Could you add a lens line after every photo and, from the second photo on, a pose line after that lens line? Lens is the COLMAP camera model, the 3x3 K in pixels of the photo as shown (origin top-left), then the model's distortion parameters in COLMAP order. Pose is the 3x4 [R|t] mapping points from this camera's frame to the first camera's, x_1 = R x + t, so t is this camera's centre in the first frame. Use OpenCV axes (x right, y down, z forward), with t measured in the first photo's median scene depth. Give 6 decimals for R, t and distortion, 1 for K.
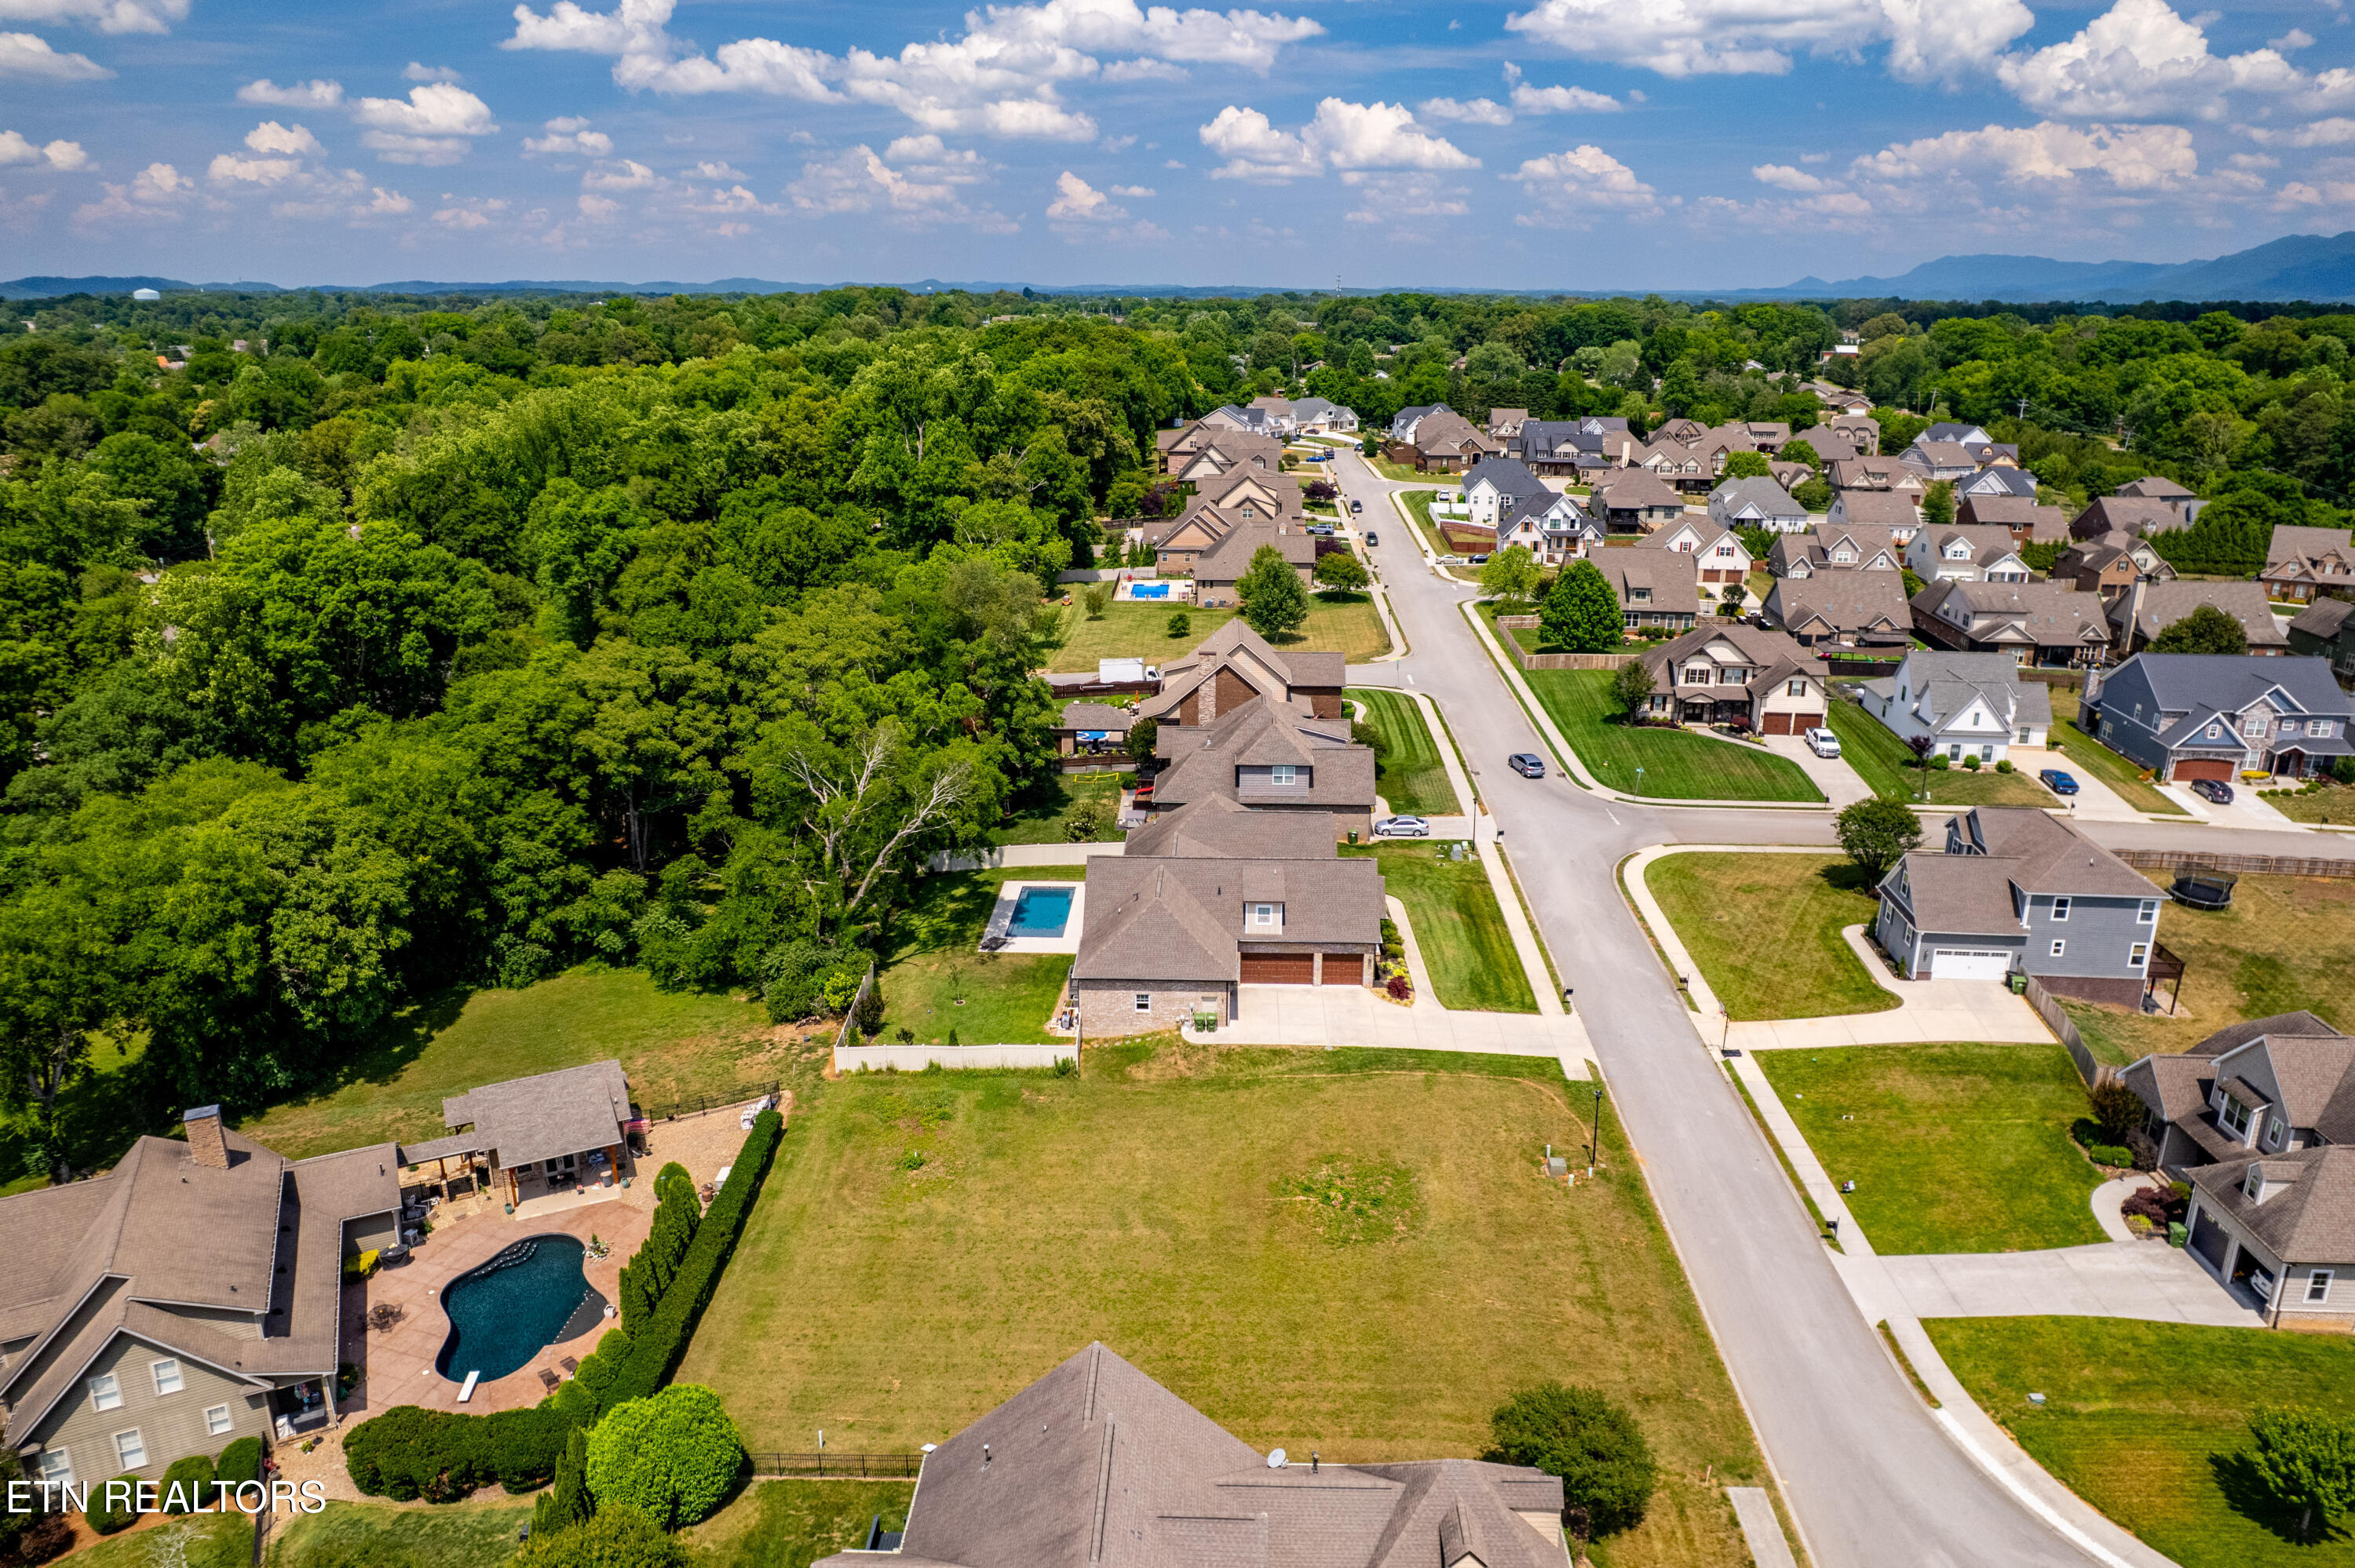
lens RADIAL K [[1560.5, 0, 1174.3], [0, 1560.5, 795.3], [0, 0, 1]] dist [-0.070881, 0.062627]
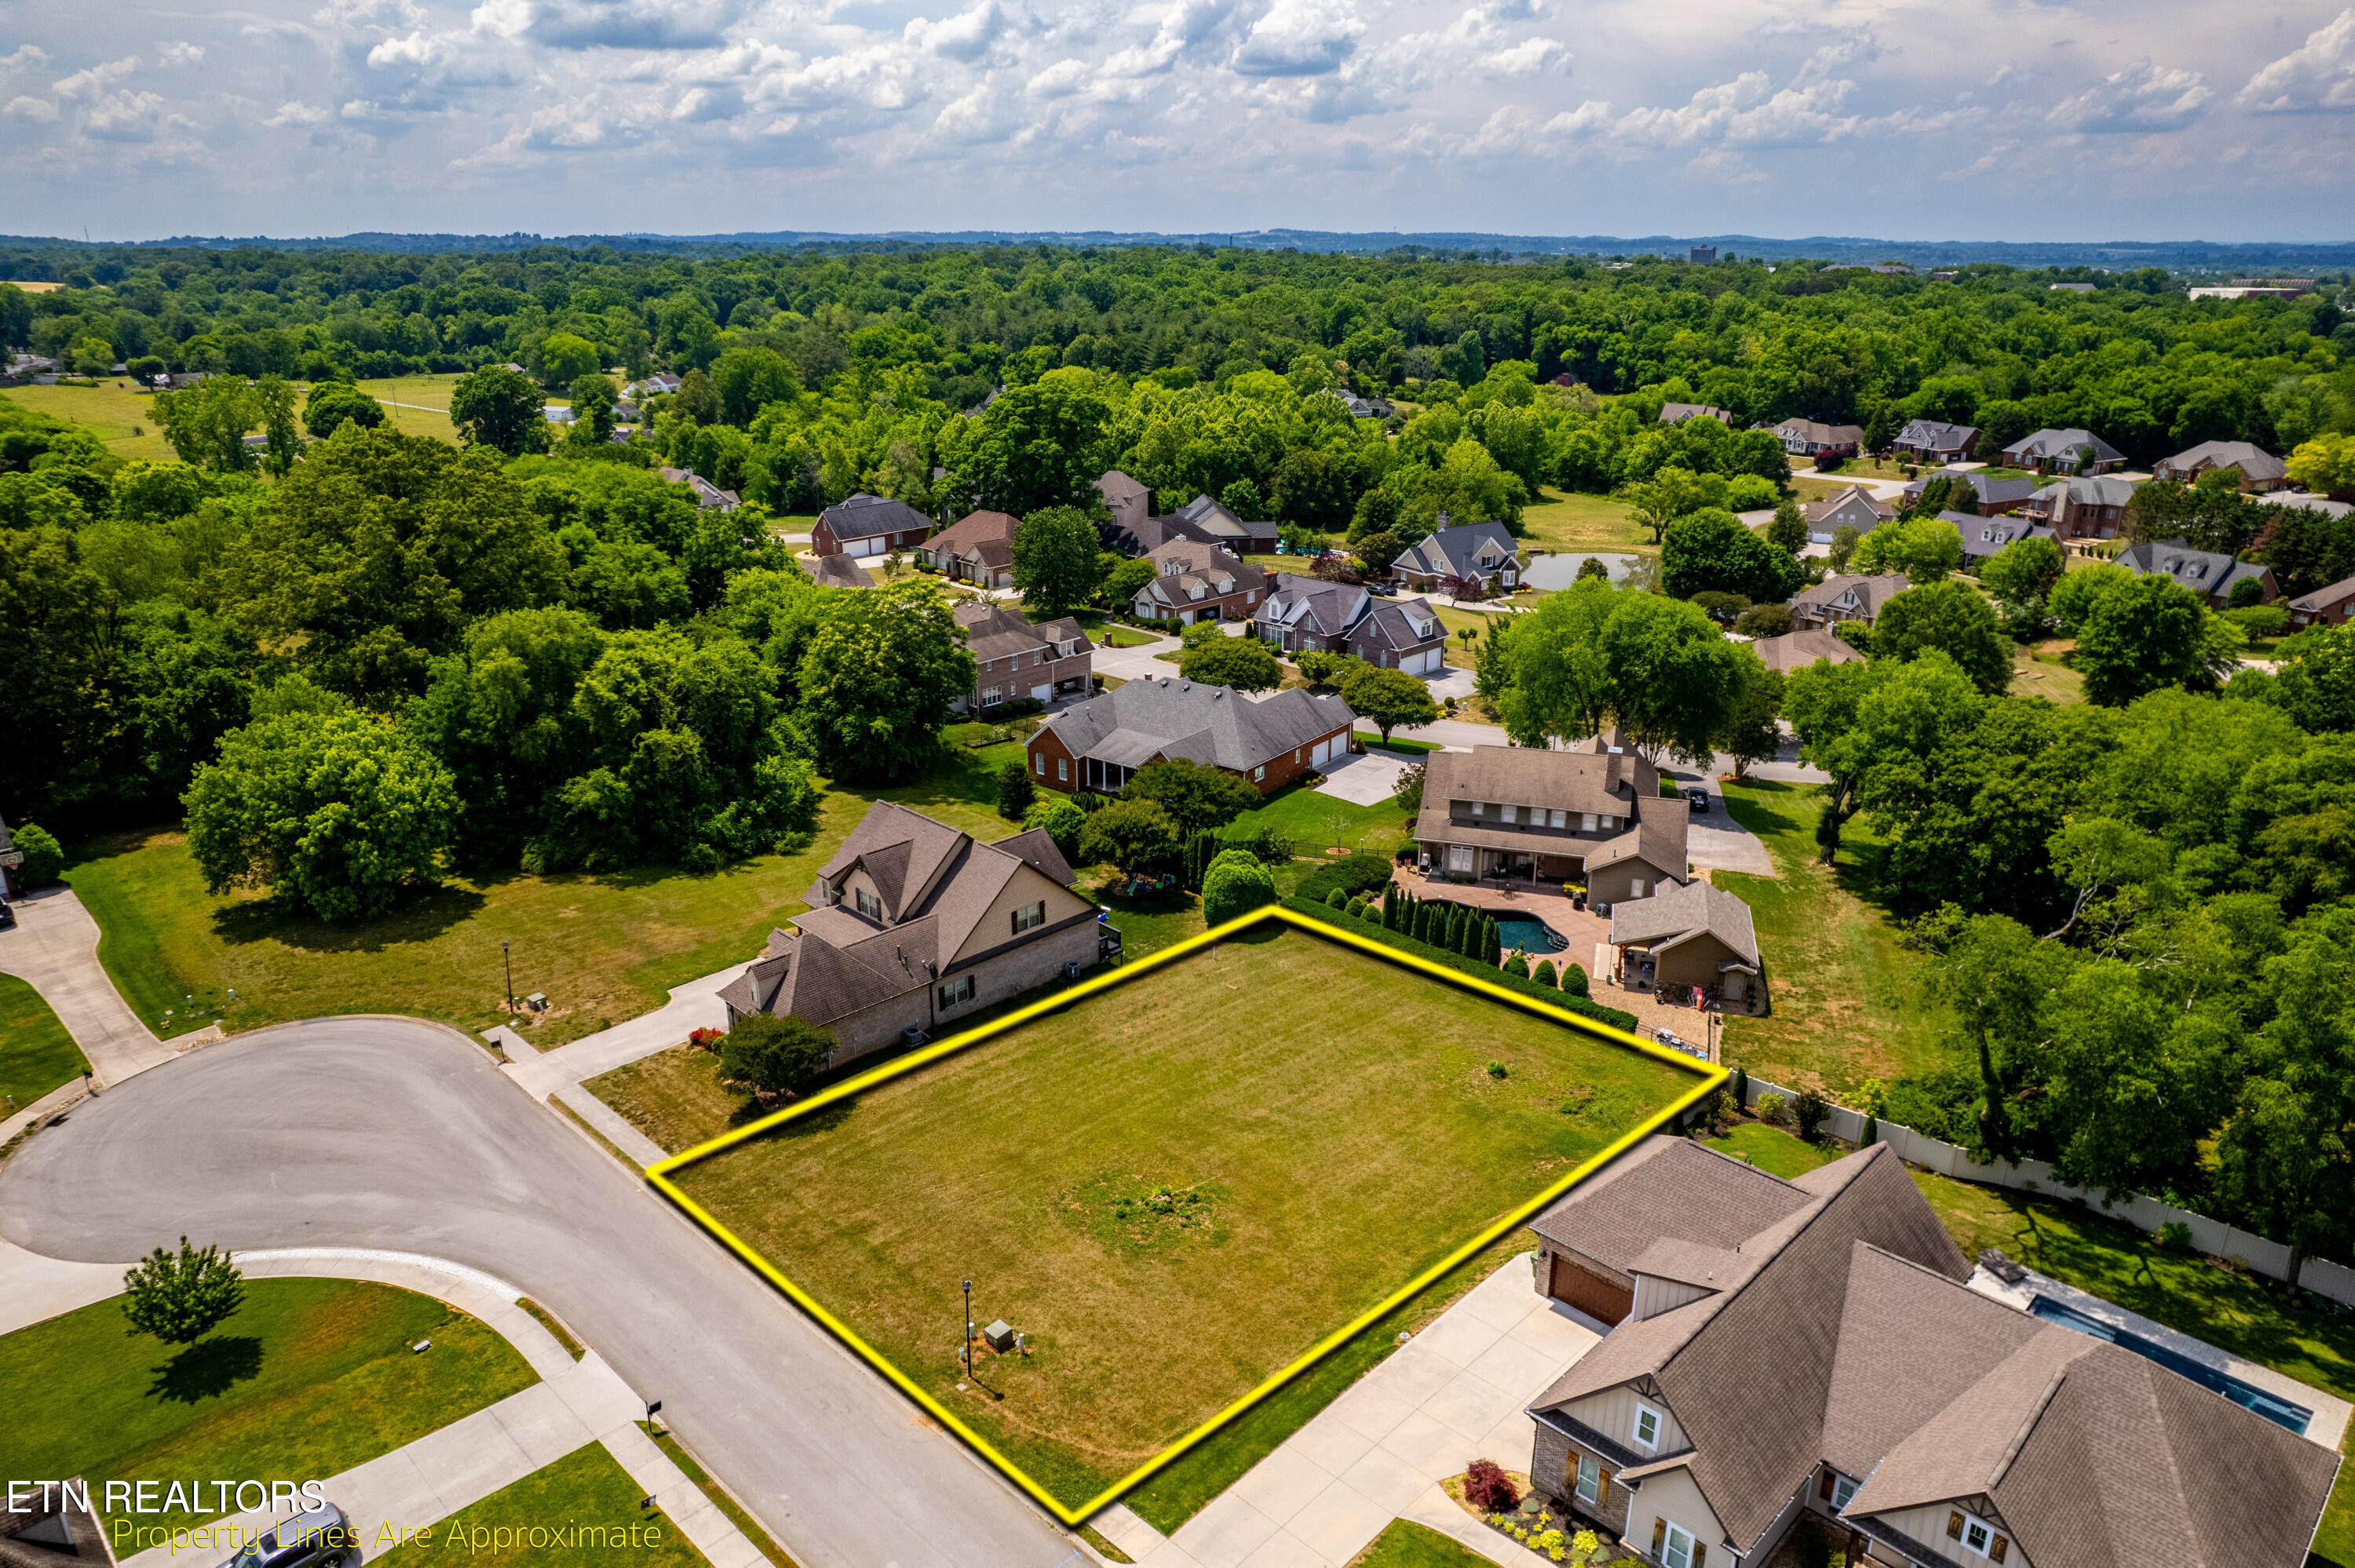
lens RADIAL K [[1560.5, 0, 1177.3], [0, 1560.5, 802.7], [0, 0, 1]] dist [-0.070881, 0.062627]
pose [[-0.682936, 0.252739, -0.685362, 0.463229], [-0.228277, 0.817407, 0.528901, -0.293592], [0.693893, 0.517658, -0.500542, 0.932716]]
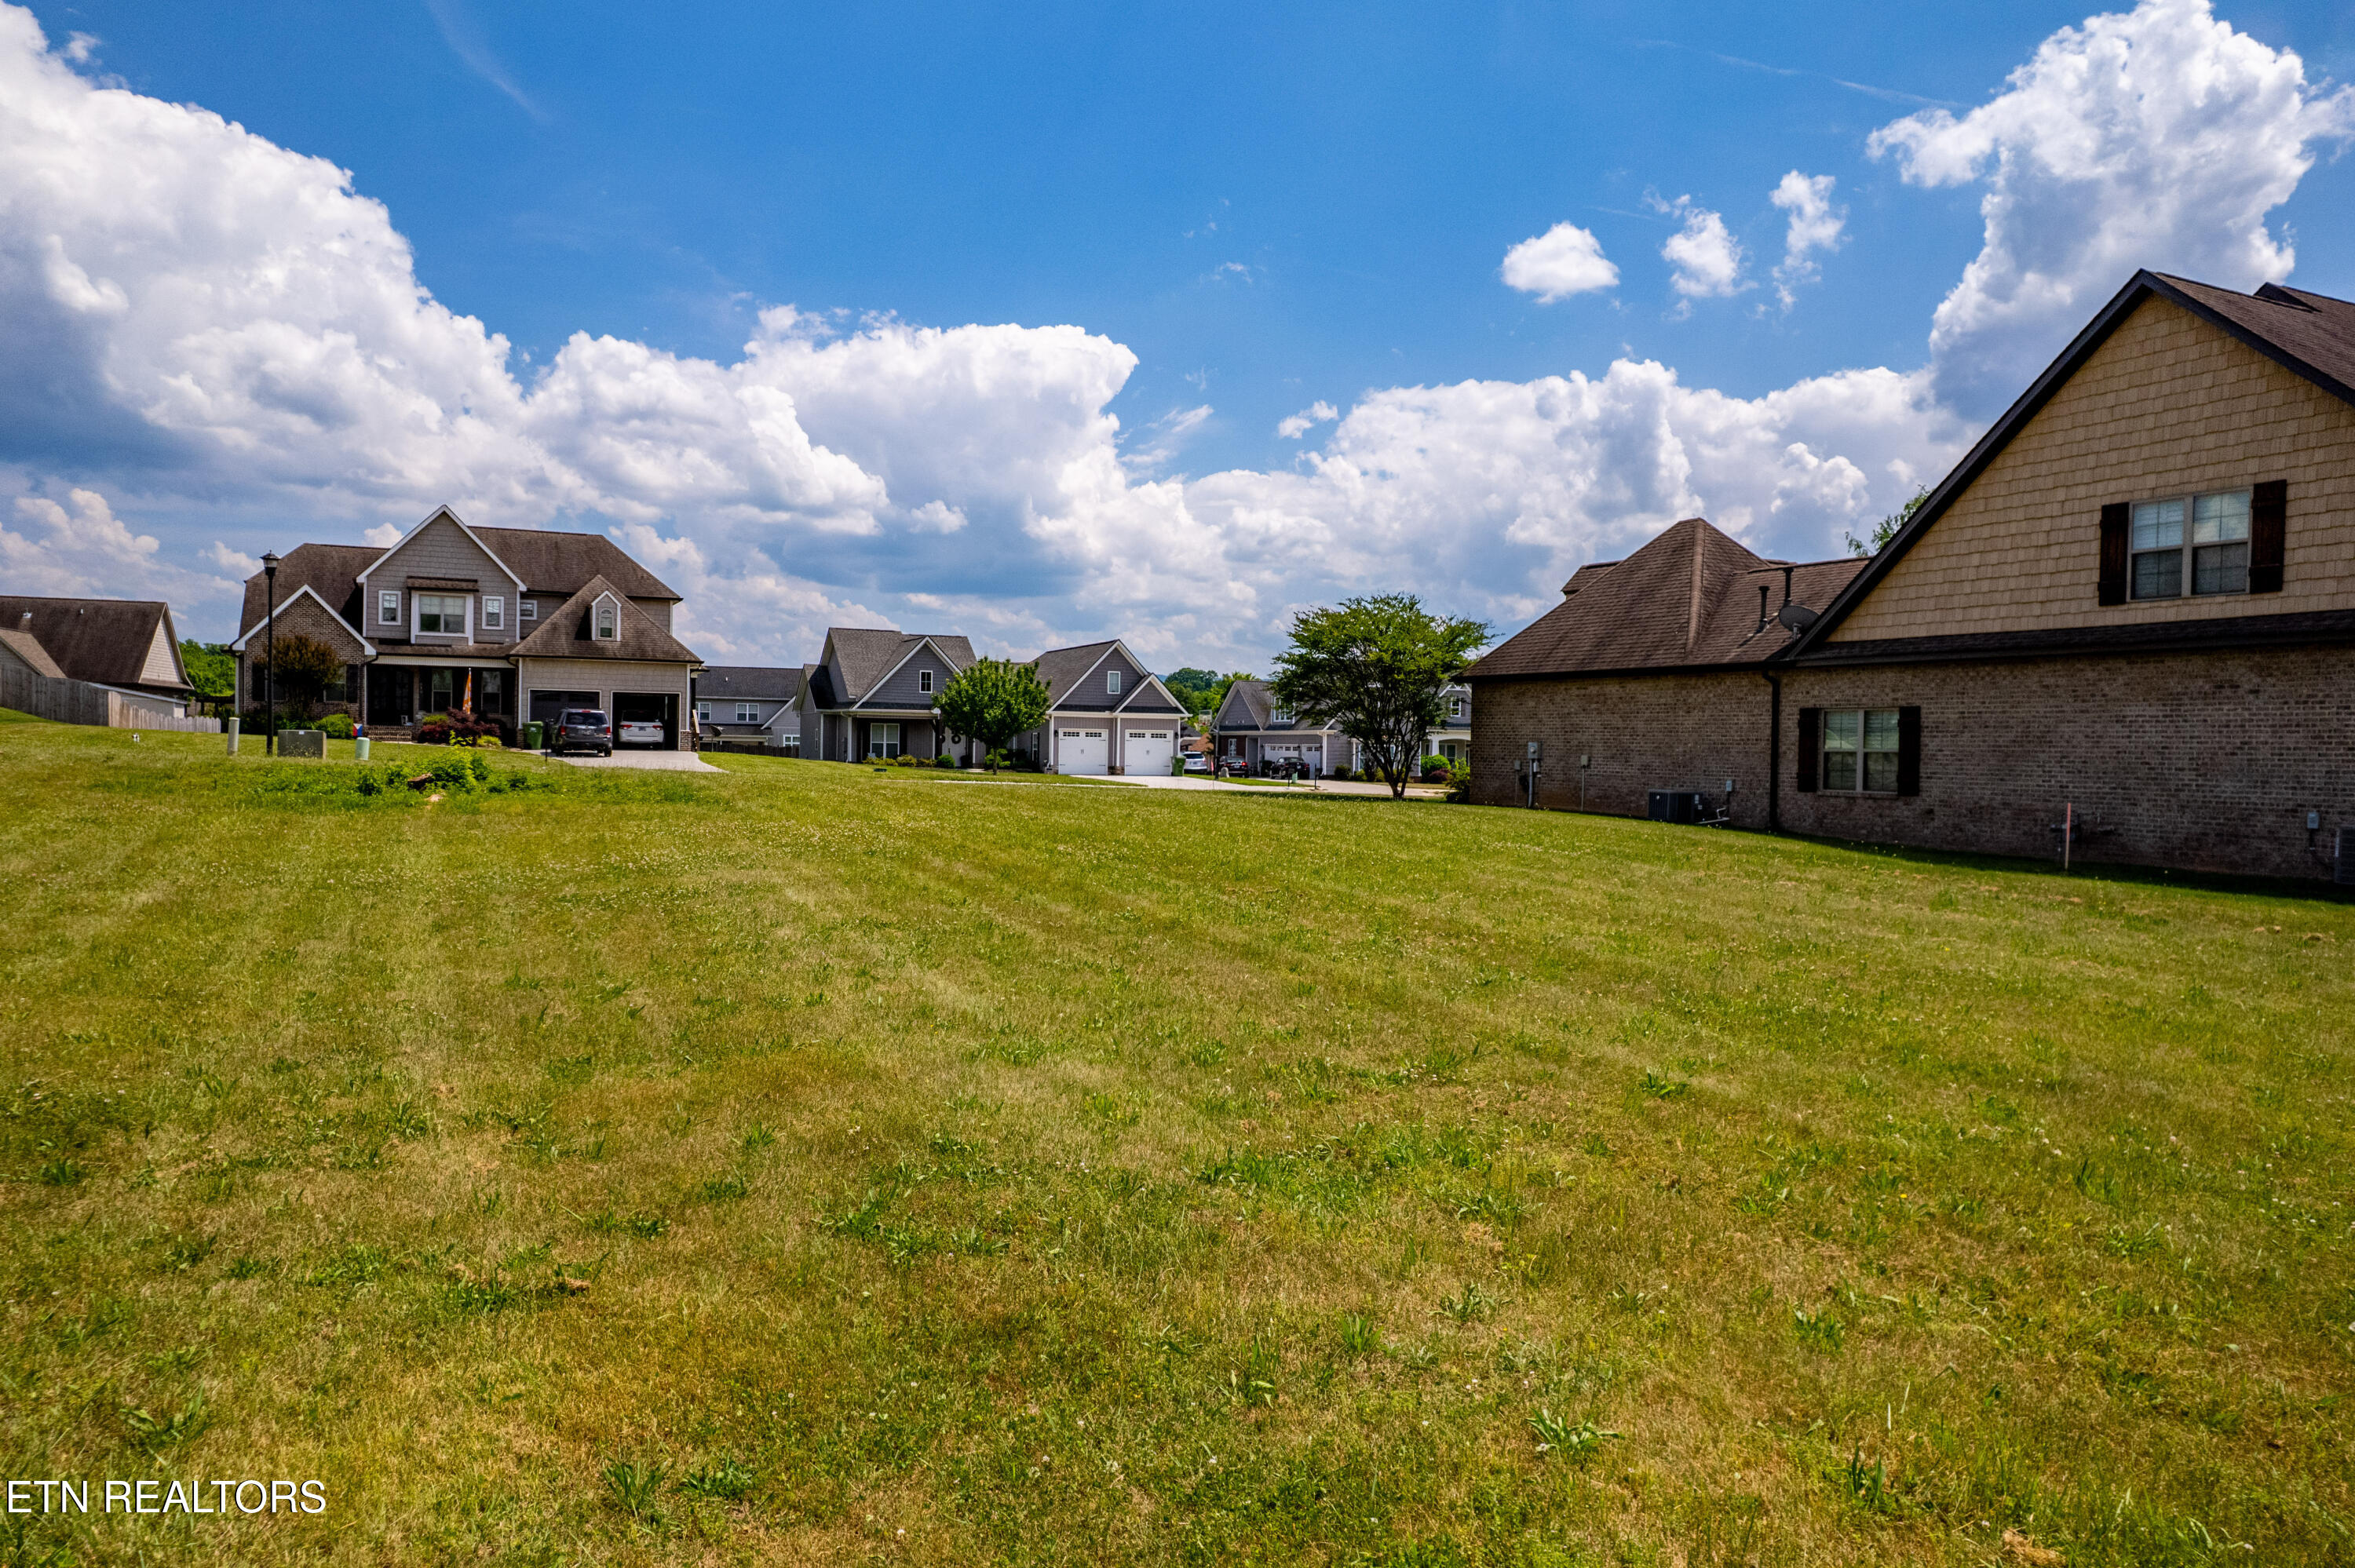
lens RADIAL K [[1560.5, 0, 1183.7], [0, 1560.5, 805.1], [0, 0, 1]] dist [-0.070881, 0.062627]
pose [[-0.470570, -0.042305, 0.881348, -0.140477], [0.260089, 0.947821, 0.184362, 0.169606], [-0.843159, 0.315984, -0.435013, 0.698841]]
